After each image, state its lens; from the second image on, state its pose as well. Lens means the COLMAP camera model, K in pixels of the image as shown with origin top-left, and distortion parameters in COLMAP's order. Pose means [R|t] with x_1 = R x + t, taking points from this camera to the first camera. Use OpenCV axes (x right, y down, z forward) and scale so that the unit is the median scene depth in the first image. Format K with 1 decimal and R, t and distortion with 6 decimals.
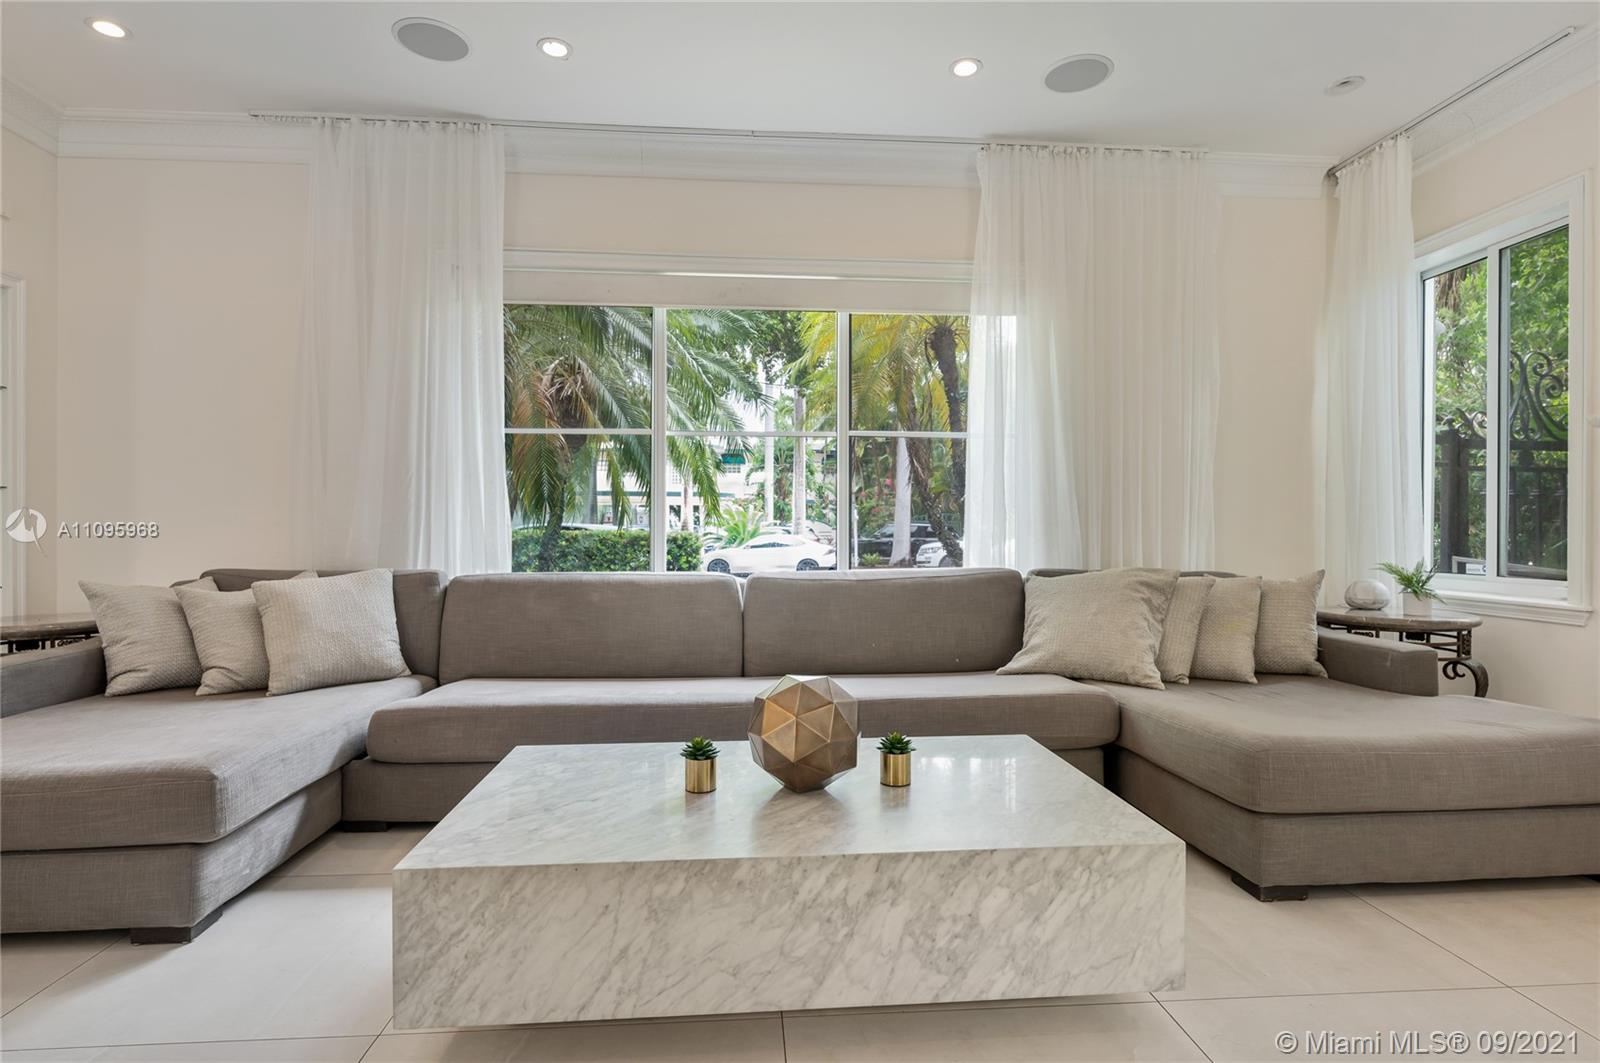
lens RADIAL K [[822.7, 0, 799.8], [0, 822.7, 535.2], [0, 0, 1]] dist [0.002070, -0.000220]
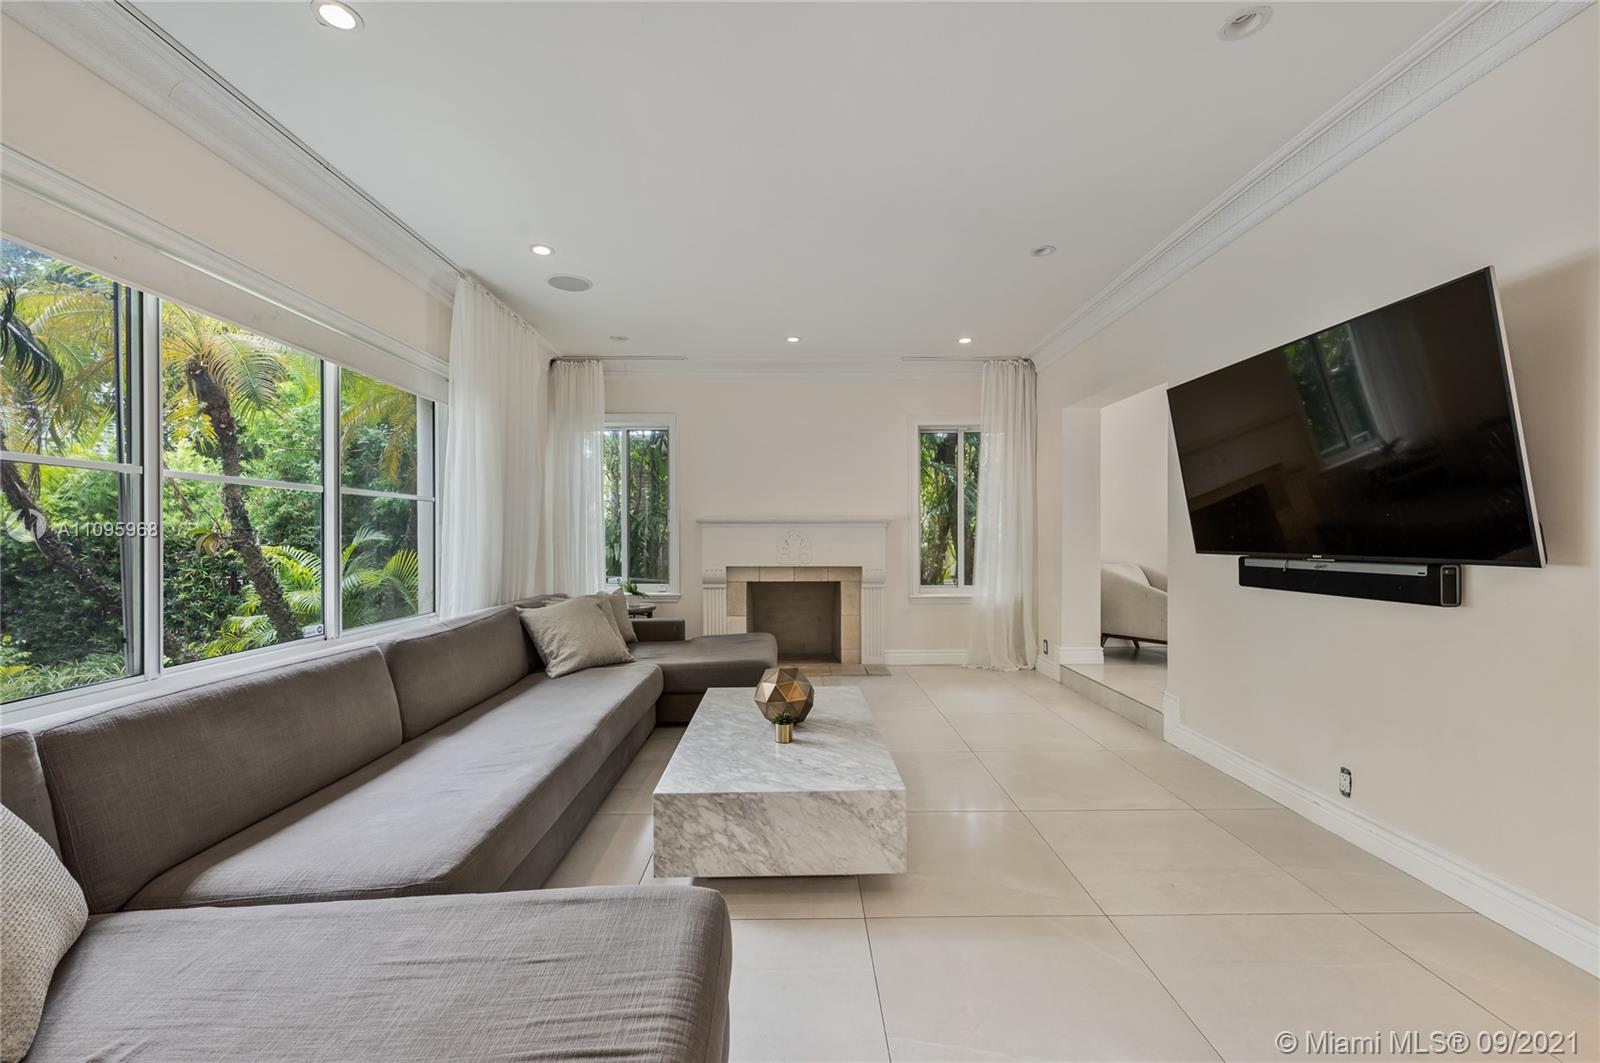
lens RADIAL K [[638.0, 0, 801.8], [0, 638.0, 539.1], [0, 0, 1]] dist [0.000177, 0.000307]
pose [[0.061141, -0.007192, 0.998103, -0.924054], [0.008429, 0.999942, 0.006689, -0.086936], [-0.998094, 0.008004, 0.061198, 0.535154]]
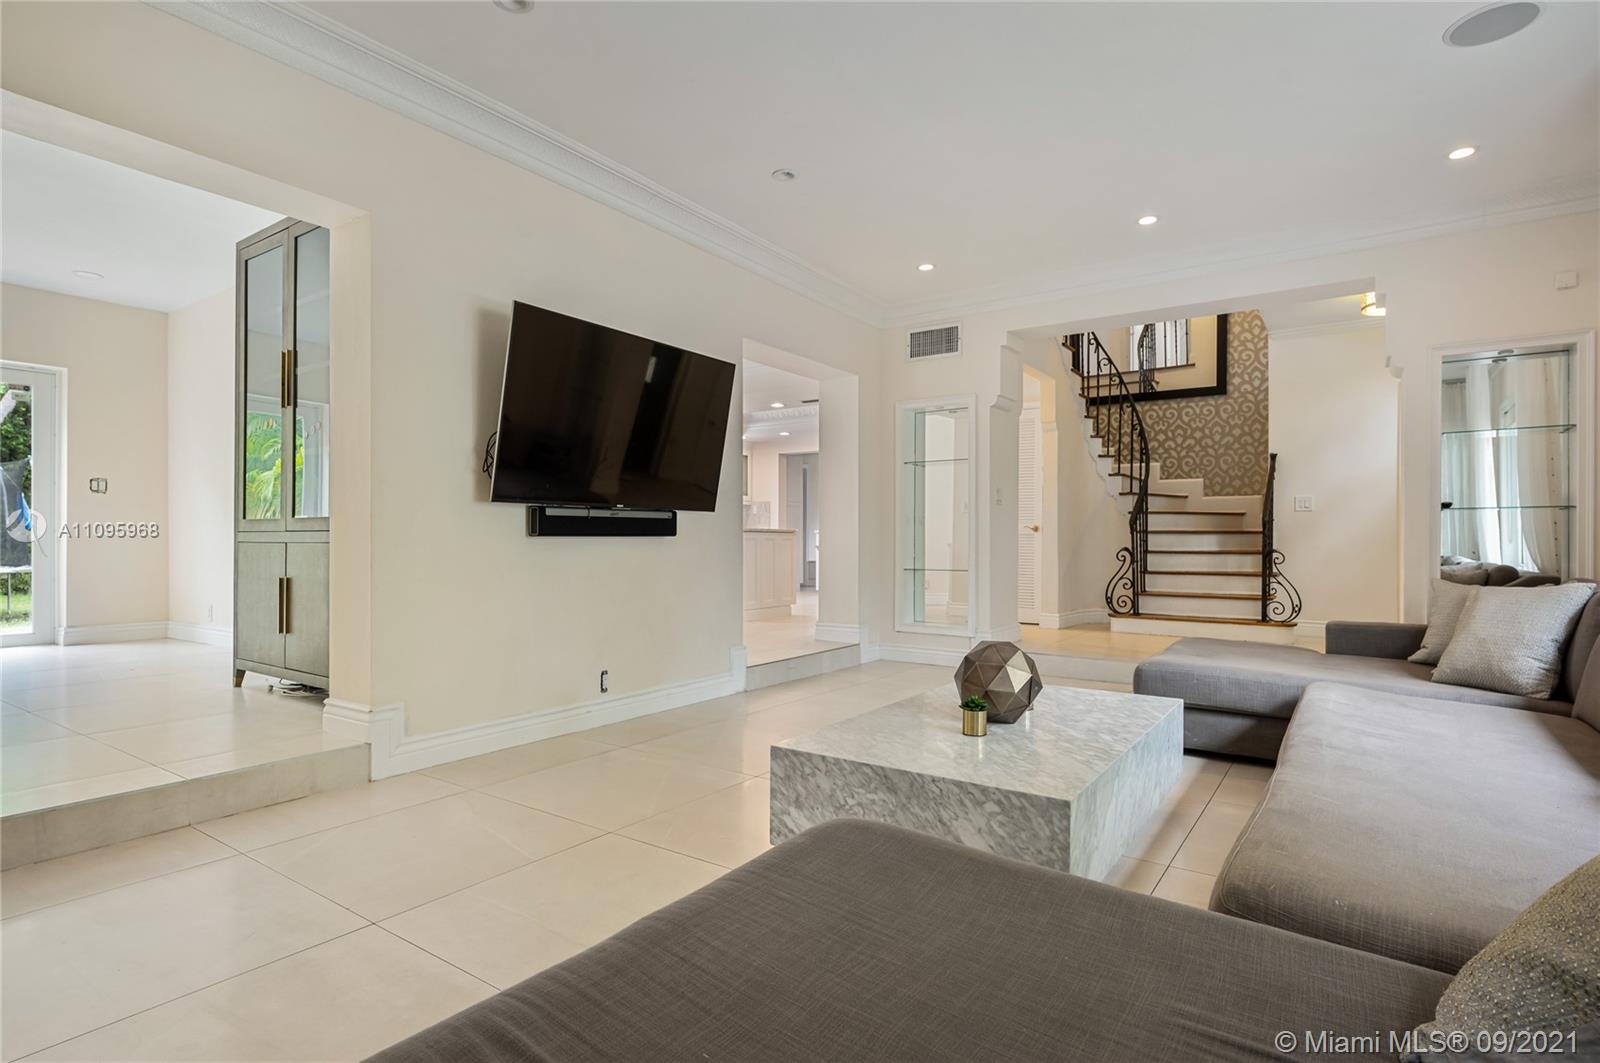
lens RADIAL K [[813.4, 0, 795.7], [0, 813.4, 544.9], [0, 0, 1]] dist [0.001604, 0.000174]
pose [[-0.638741, 0.001316, -0.769420, 0.797860], [-0.007054, 0.999946, 0.007566, -0.001026], [0.769389, 0.010261, -0.638698, 1.000750]]
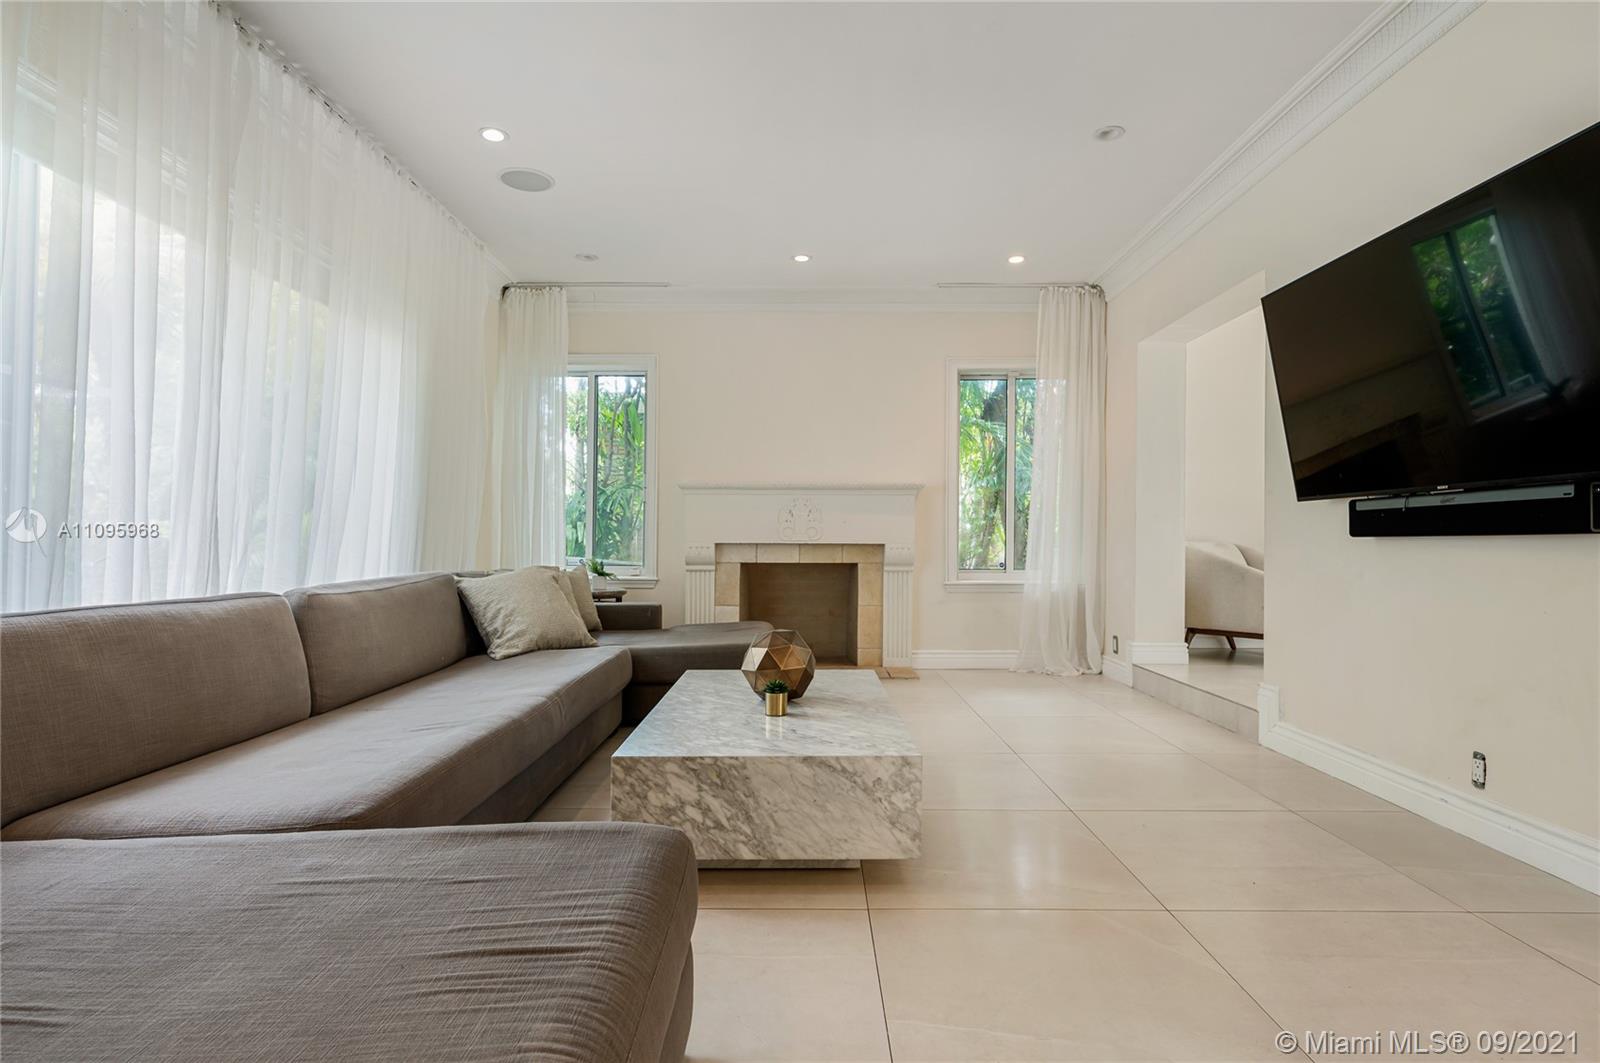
lens RADIAL K [[808.1, 0, 800.9], [0, 808.1, 534.2], [0, 0, 1]] dist [0.003095, 0.000375]
pose [[0.081418, 0.007779, 0.996650, -0.949868], [0.003761, 0.999960, -0.008112, -0.000108], [-0.996673, 0.004408, 0.081386, 0.513945]]
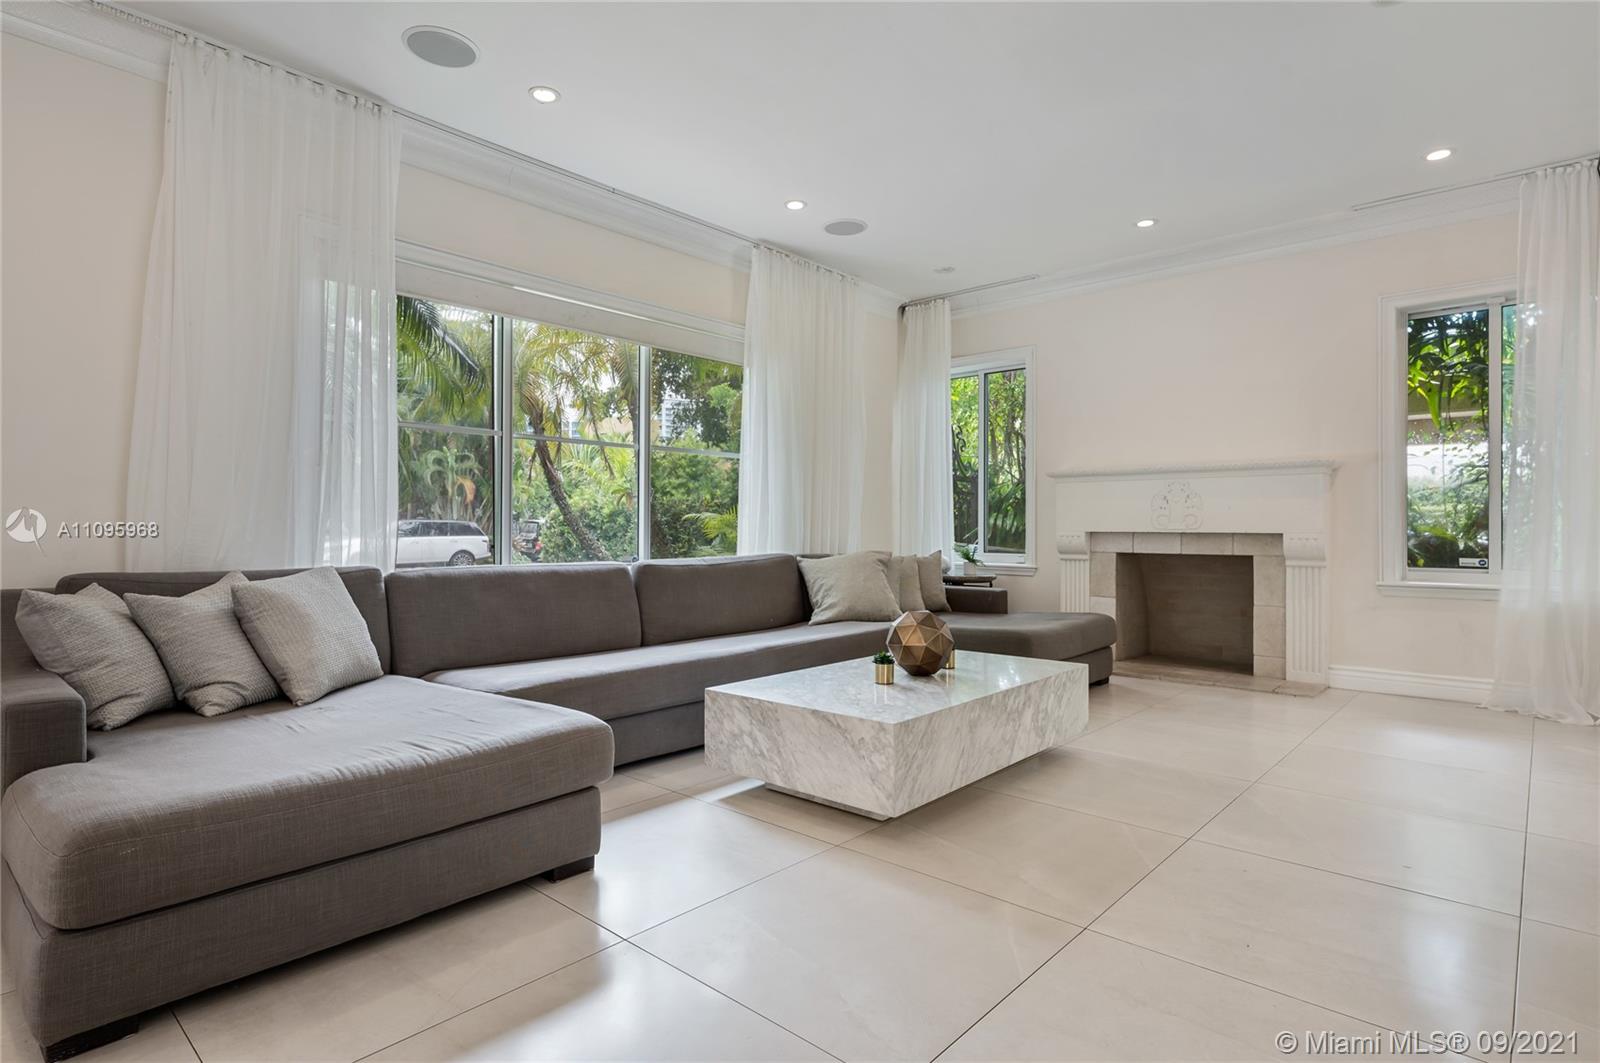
lens RADIAL K [[824.5, 0, 800.0], [0, 824.5, 531.5], [0, 0, 1]] dist [-0.005041, -0.000535]
pose [[0.723077, -0.001935, 0.690765, -0.847997], [0.002551, 0.999997, 0.000132, 0.002319], [-0.690763, 0.001667, 0.723079, -0.048335]]
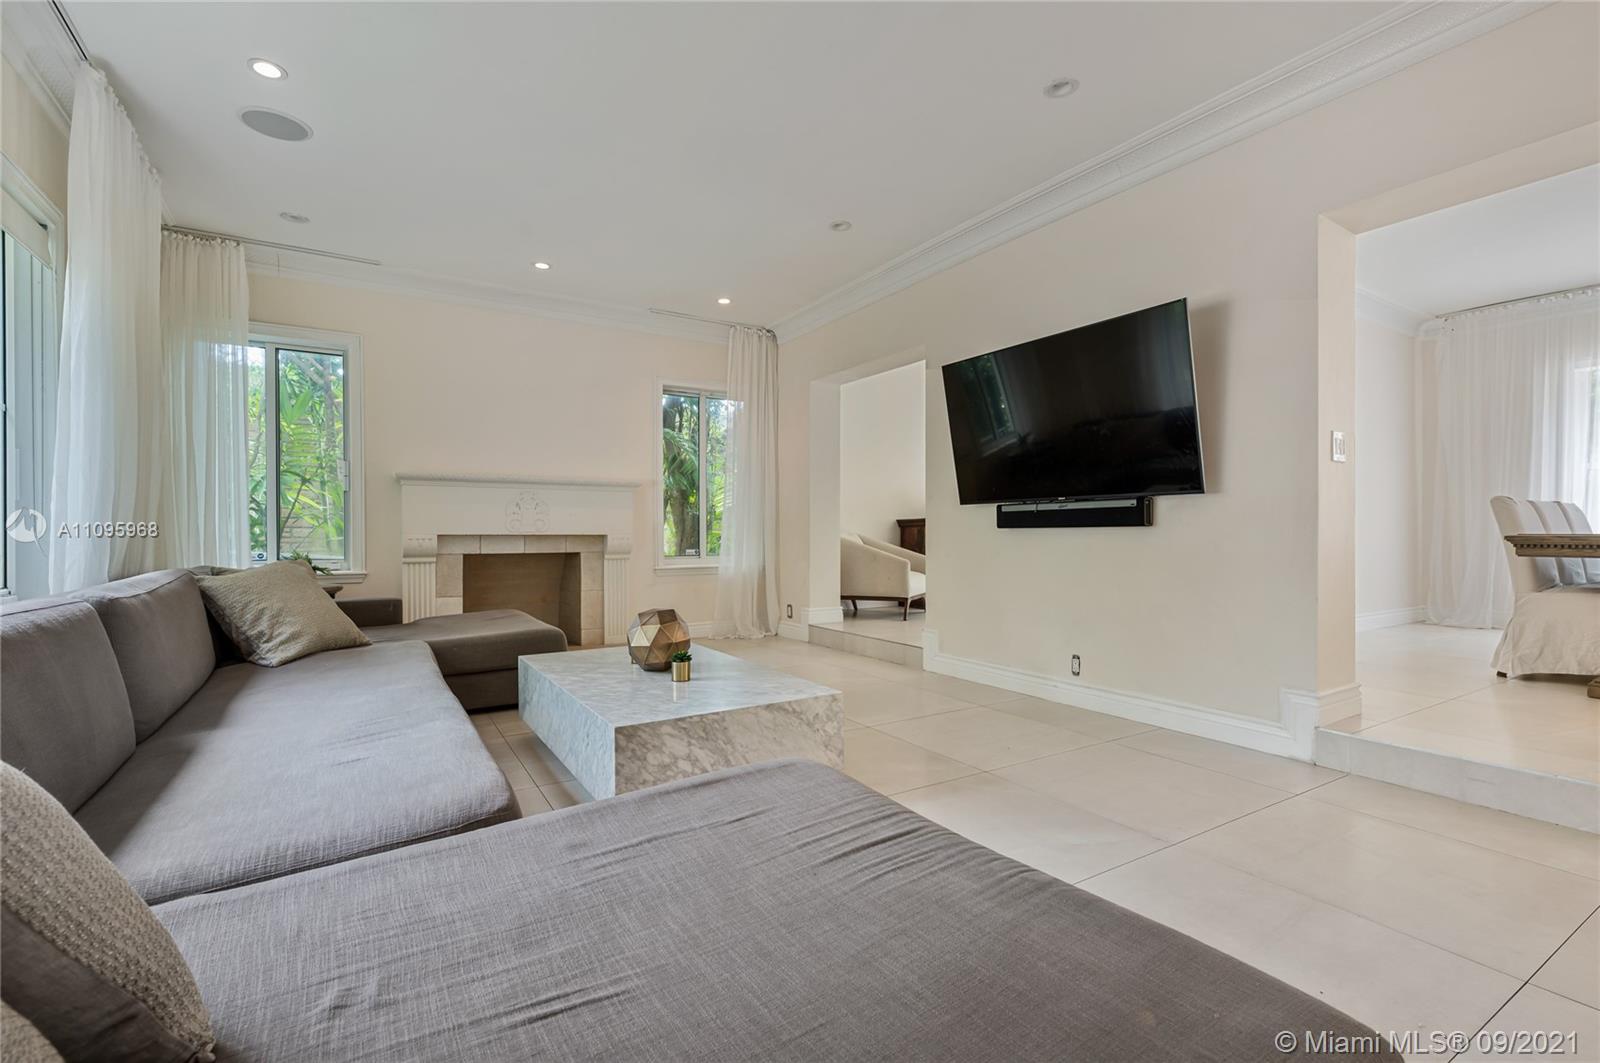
lens RADIAL K [[715.3, 0, 800.3], [0, 715.3, 537.3], [0, 0, 1]] dist [0.005053, -0.000240]
pose [[-0.461823, -0.006220, 0.886950, -0.949855], [0.005973, 0.999931, 0.010122, -0.001012], [-0.886952, 0.009972, -0.461754, 0.897341]]
